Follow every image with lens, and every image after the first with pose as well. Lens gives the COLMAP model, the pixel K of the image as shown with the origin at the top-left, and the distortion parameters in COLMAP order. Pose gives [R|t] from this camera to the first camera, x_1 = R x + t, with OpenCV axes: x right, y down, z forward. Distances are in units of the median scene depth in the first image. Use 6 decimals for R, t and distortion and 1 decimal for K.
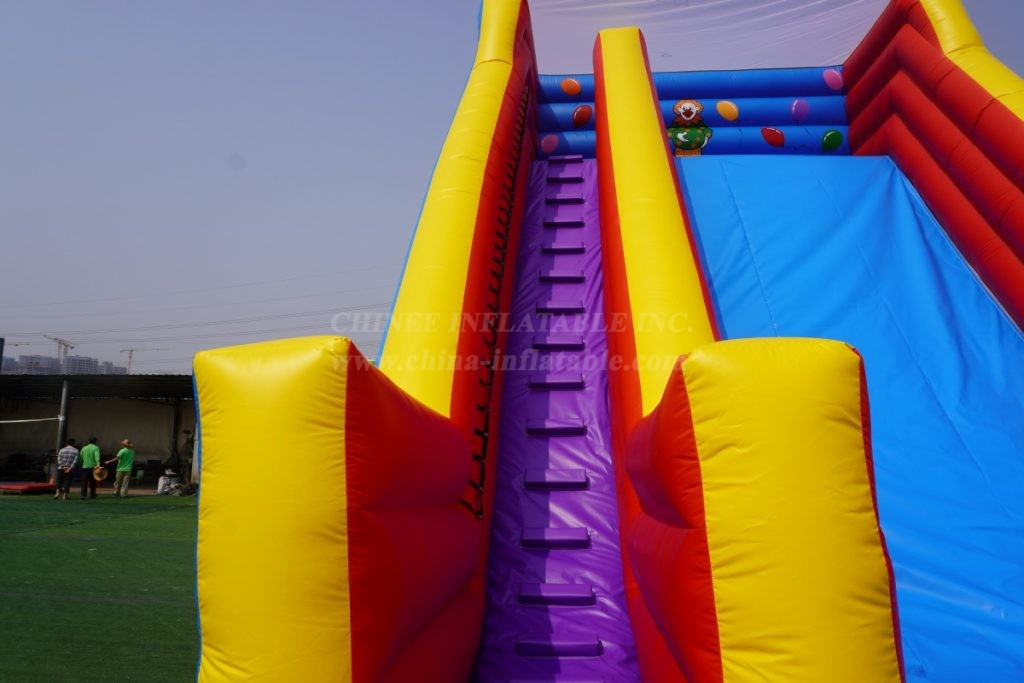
lens RADIAL K [[715.2, 0, 512.7], [0, 715.2, 343.5], [0, 0, 1]] dist [-0.020086, -0.002540]
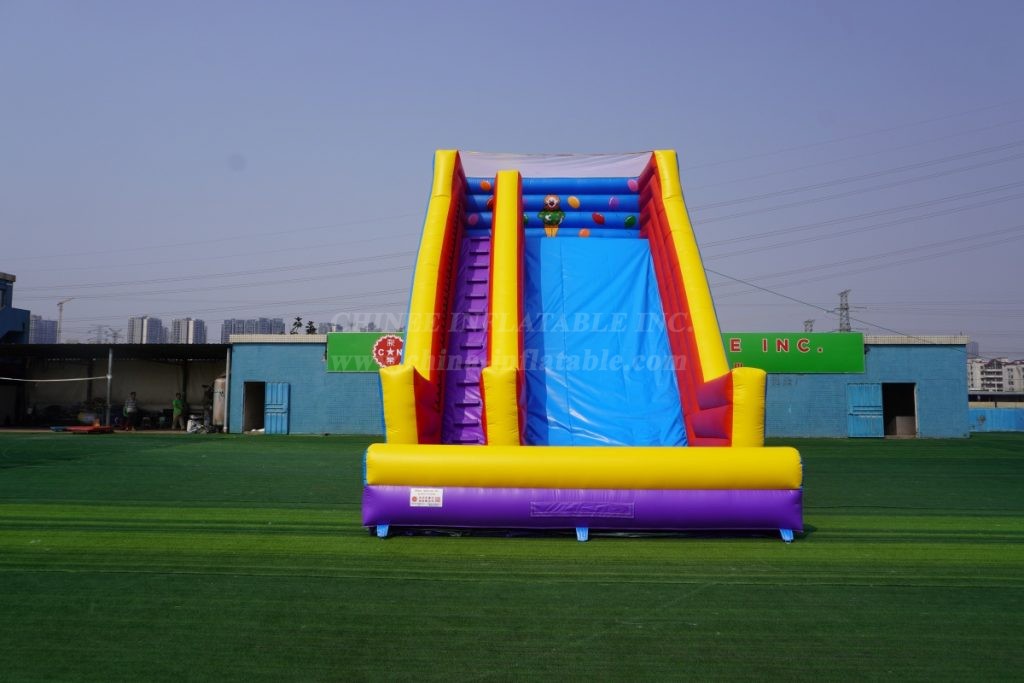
lens RADIAL K [[715.2, 0, 510.1], [0, 715.2, 342.2], [0, 0, 1]] dist [-0.020086, -0.002540]
pose [[0.997327, -0.005235, 0.072880, 0.013430], [0.000425, 0.997829, 0.065856, -0.099060], [-0.073067, -0.065649, 0.995164, -0.784175]]
